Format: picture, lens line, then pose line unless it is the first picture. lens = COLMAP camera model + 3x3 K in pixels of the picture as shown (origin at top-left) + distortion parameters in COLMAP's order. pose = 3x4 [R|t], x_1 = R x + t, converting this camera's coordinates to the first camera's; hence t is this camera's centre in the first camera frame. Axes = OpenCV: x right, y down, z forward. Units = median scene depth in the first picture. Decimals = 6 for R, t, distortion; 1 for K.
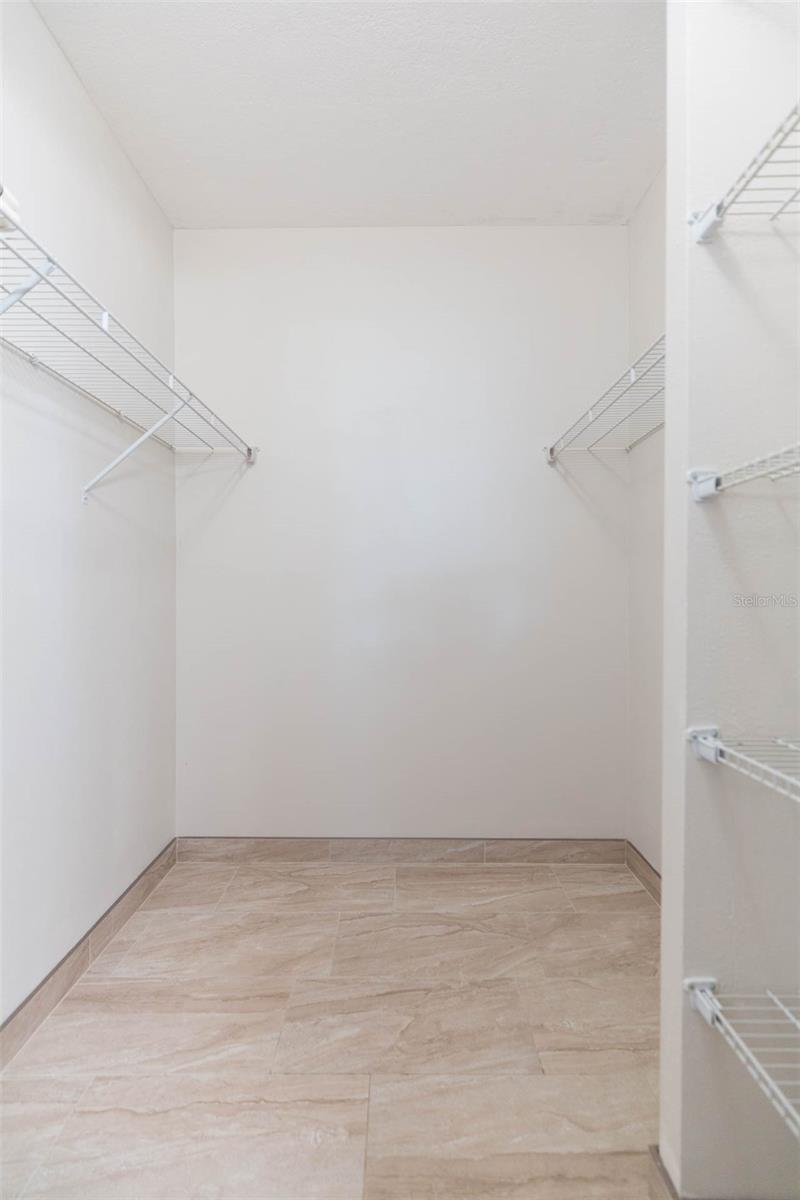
lens RADIAL K [[543.3, 0, 398.1], [0, 543.3, 600.4], [0, 0, 1]] dist [0.003268, -0.000573]
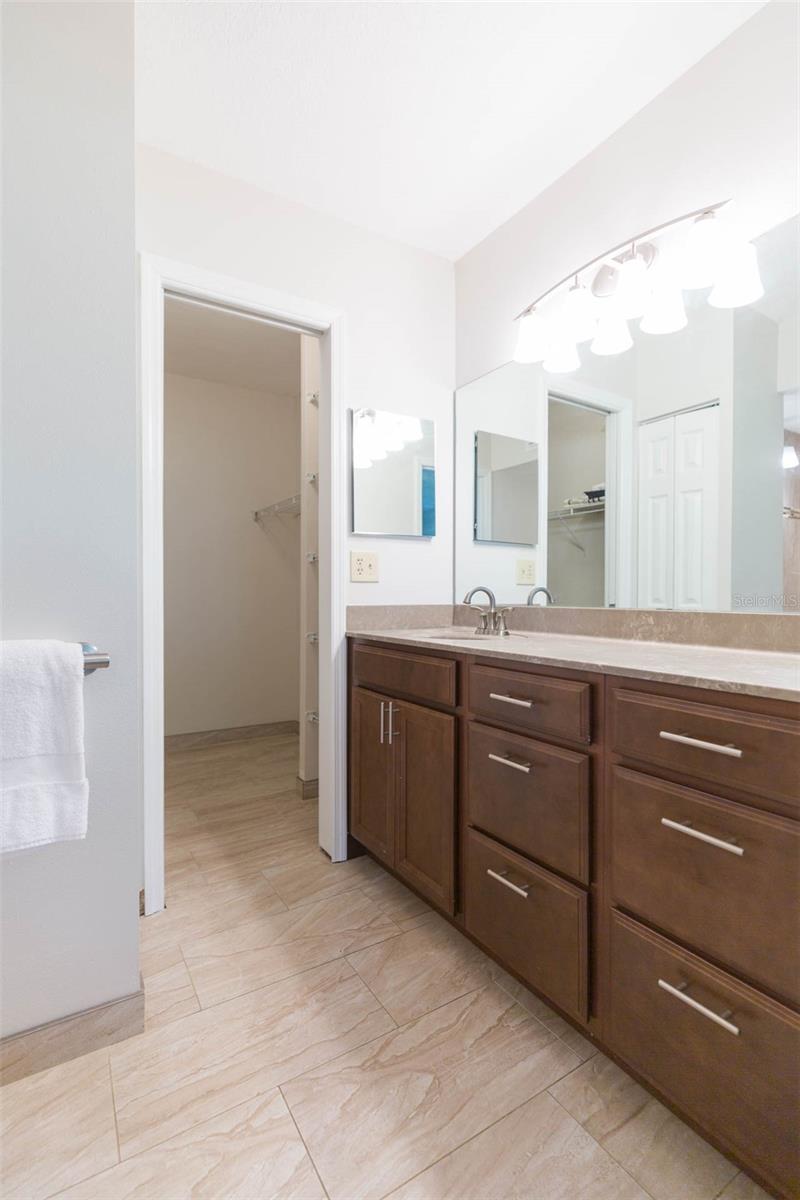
lens RADIAL K [[543.3, 0, 400.0], [0, 543.3, 599.5], [0, 0, 1]] dist [0.003268, -0.000573]
pose [[0.844675, 0.000310, 0.535279, -0.407795], [-0.000251, 1.000000, -0.000183, 0.014922], [-0.535279, 0.000020, 0.844675, -1.138780]]
